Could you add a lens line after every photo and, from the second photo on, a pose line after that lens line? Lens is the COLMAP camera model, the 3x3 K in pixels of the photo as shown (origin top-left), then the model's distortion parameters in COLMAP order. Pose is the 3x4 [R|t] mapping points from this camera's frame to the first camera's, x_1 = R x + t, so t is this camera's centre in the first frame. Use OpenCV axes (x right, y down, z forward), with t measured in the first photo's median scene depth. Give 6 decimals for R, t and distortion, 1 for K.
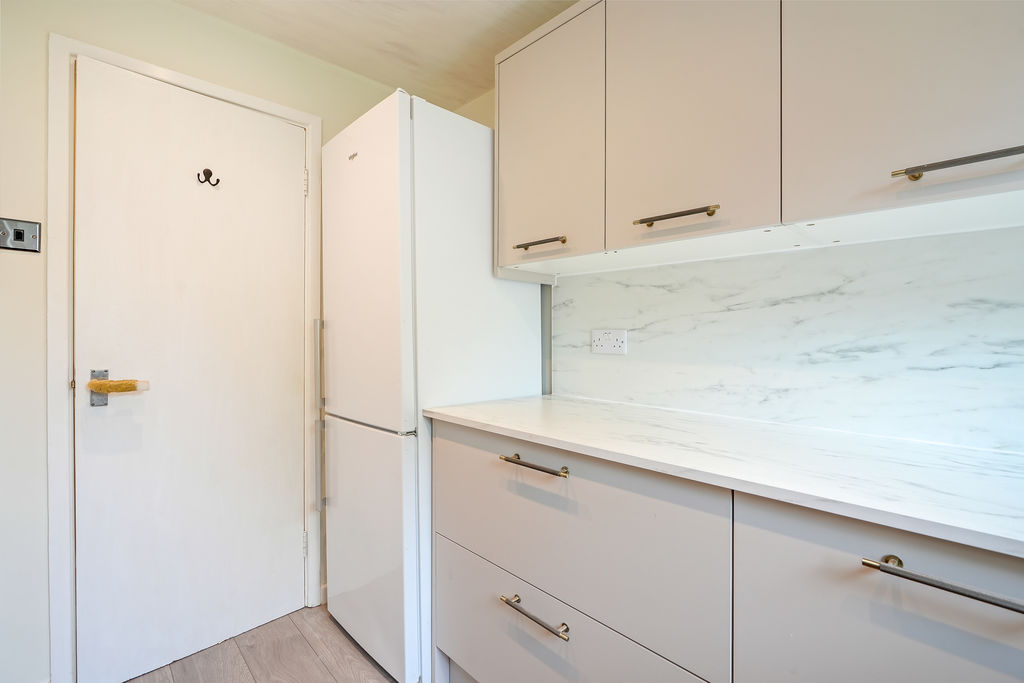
lens RADIAL K [[461.1, 0, 518.1], [0, 461.1, 334.1], [0, 0, 1]] dist [-0.008364, 0.000766]
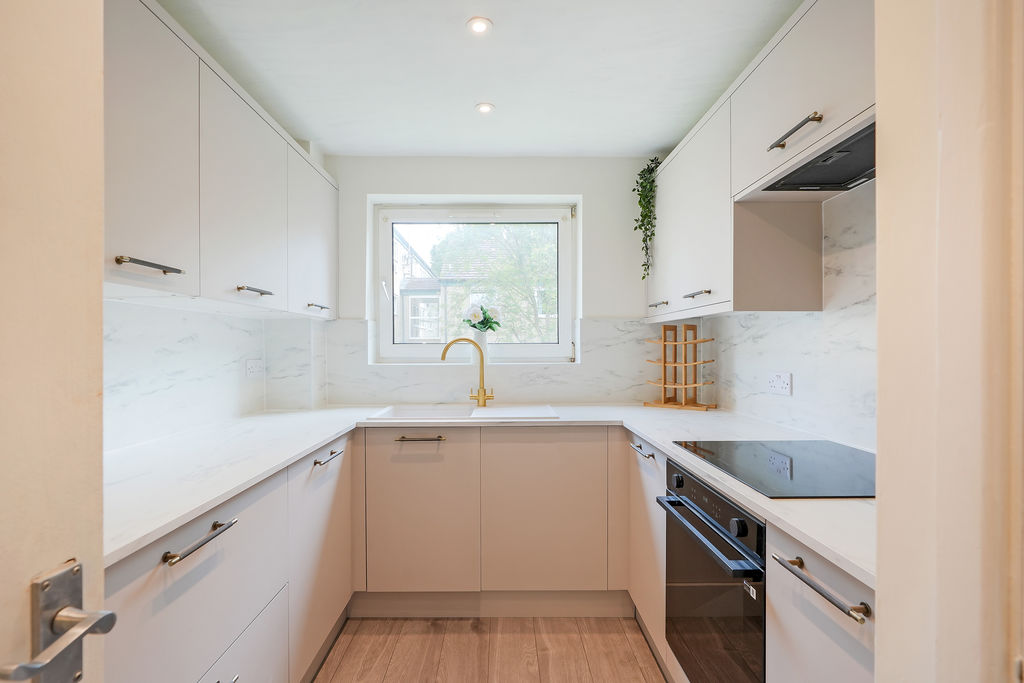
lens RADIAL K [[461.1, 0, 518.1], [0, 461.1, 334.1], [0, 0, 1]] dist [-0.008364, 0.000766]
pose [[-0.743884, 0.026836, 0.667770, -0.953042], [0.009932, 0.999527, -0.029104, -0.059433], [-0.668235, -0.015017, -0.743799, 1.225071]]
